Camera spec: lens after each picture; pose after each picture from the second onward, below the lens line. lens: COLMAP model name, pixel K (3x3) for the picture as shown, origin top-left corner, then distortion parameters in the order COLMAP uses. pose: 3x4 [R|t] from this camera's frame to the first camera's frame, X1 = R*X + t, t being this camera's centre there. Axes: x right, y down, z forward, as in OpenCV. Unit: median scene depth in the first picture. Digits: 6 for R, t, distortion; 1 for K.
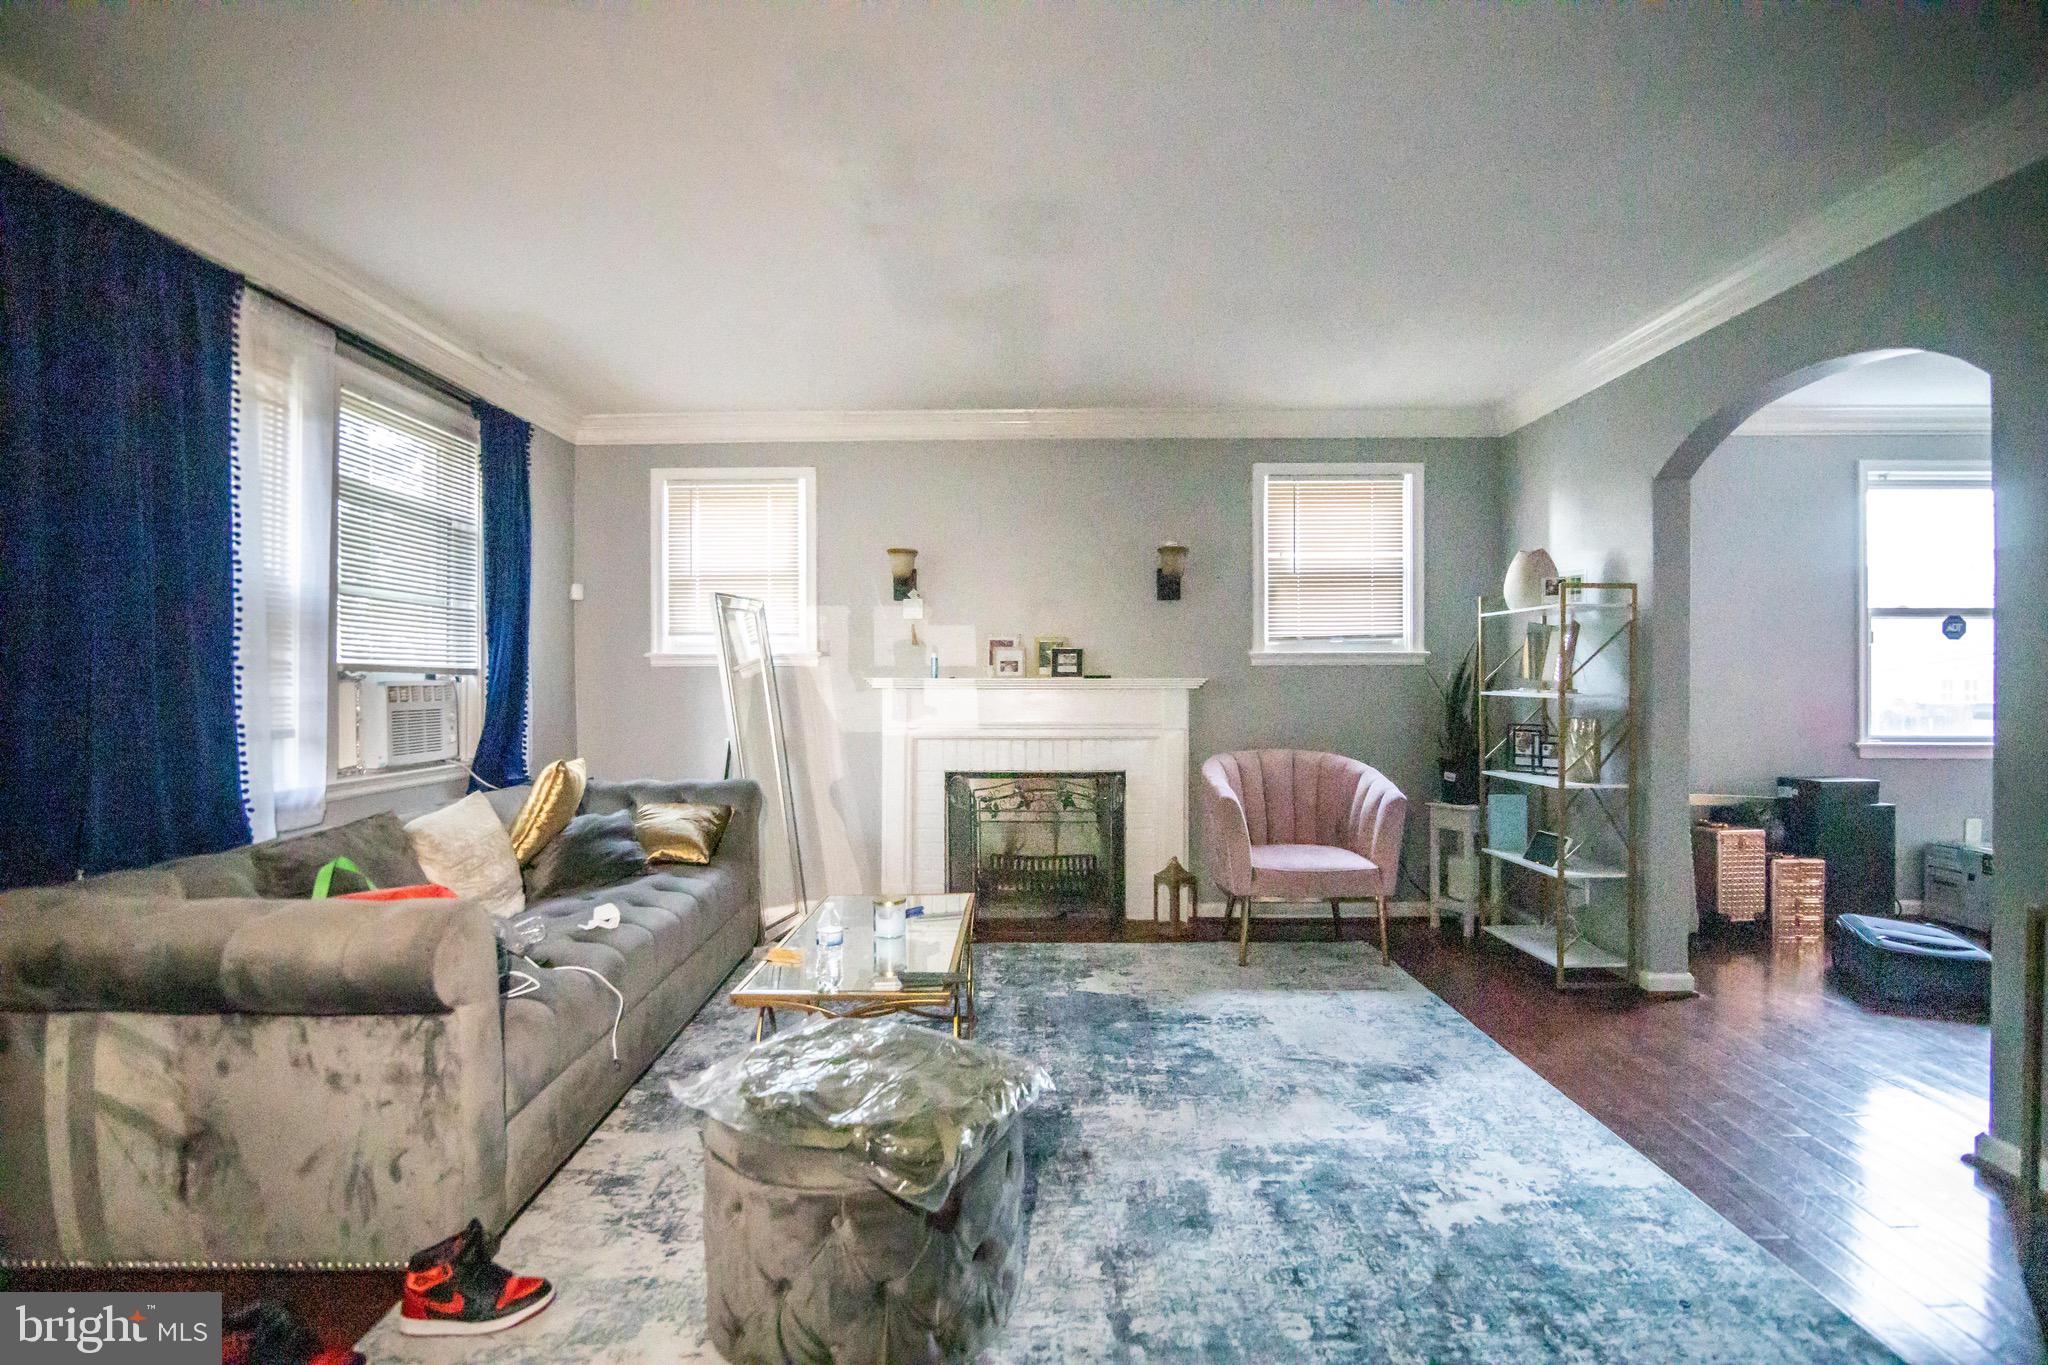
lens RADIAL K [[941.2, 0, 1014.4], [0, 941.2, 683.2], [0, 0, 1]] dist [-0.015653, -0.000390]
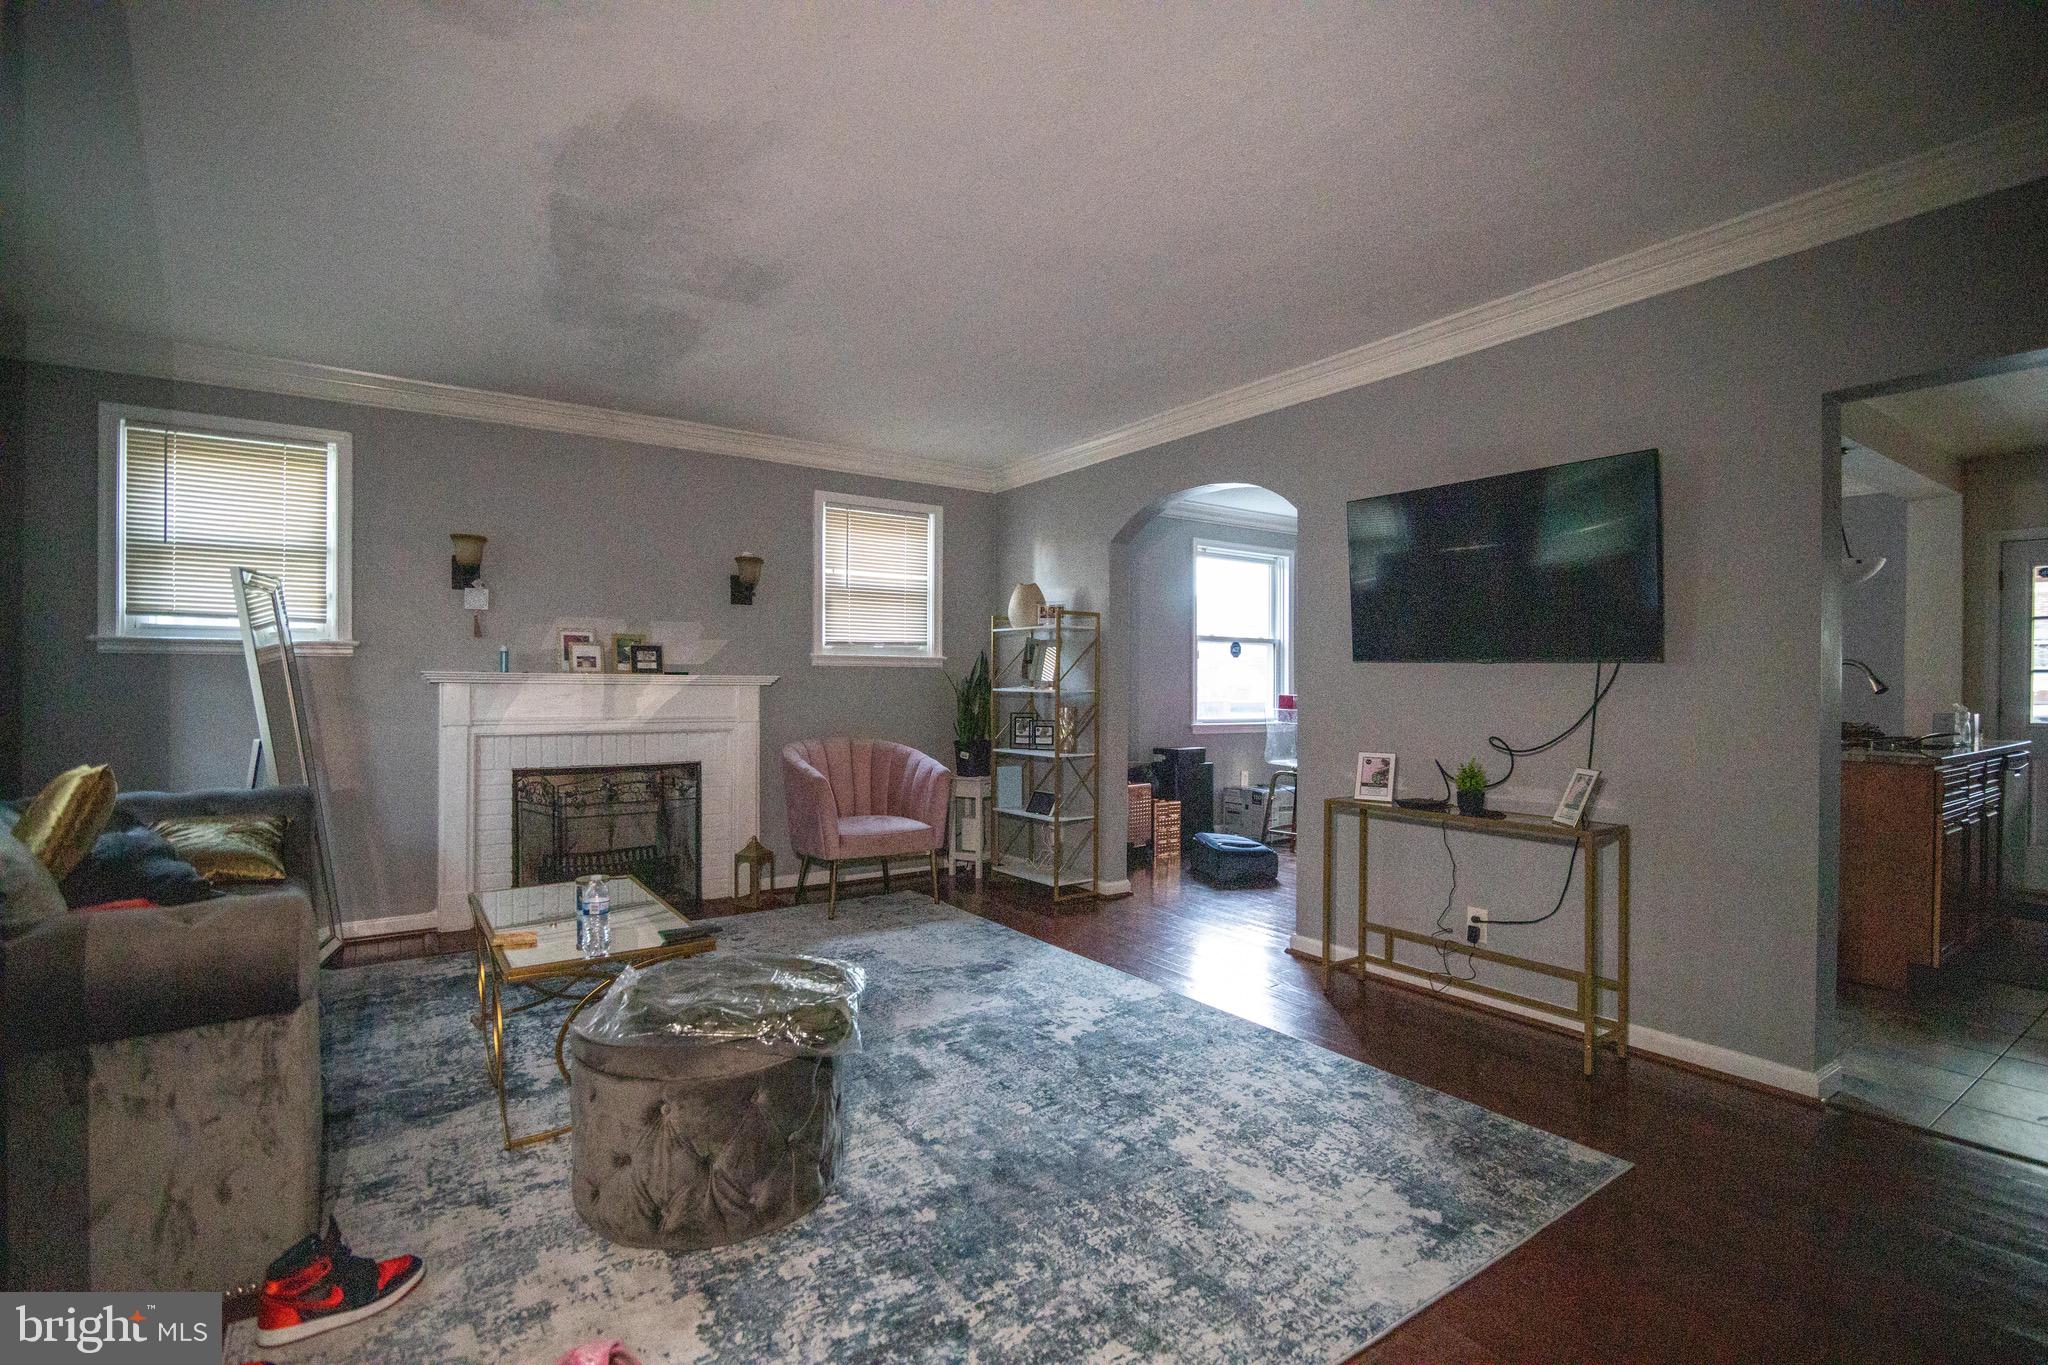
lens RADIAL K [[941.2, 0, 1014.4], [0, 941.2, 683.2], [0, 0, 1]] dist [-0.015653, -0.000390]
pose [[0.813934, 0.007726, 0.580905, -0.248782], [-0.005980, 0.999970, -0.004922, 0.008021], [-0.580926, 0.000532, 0.813956, -0.091699]]
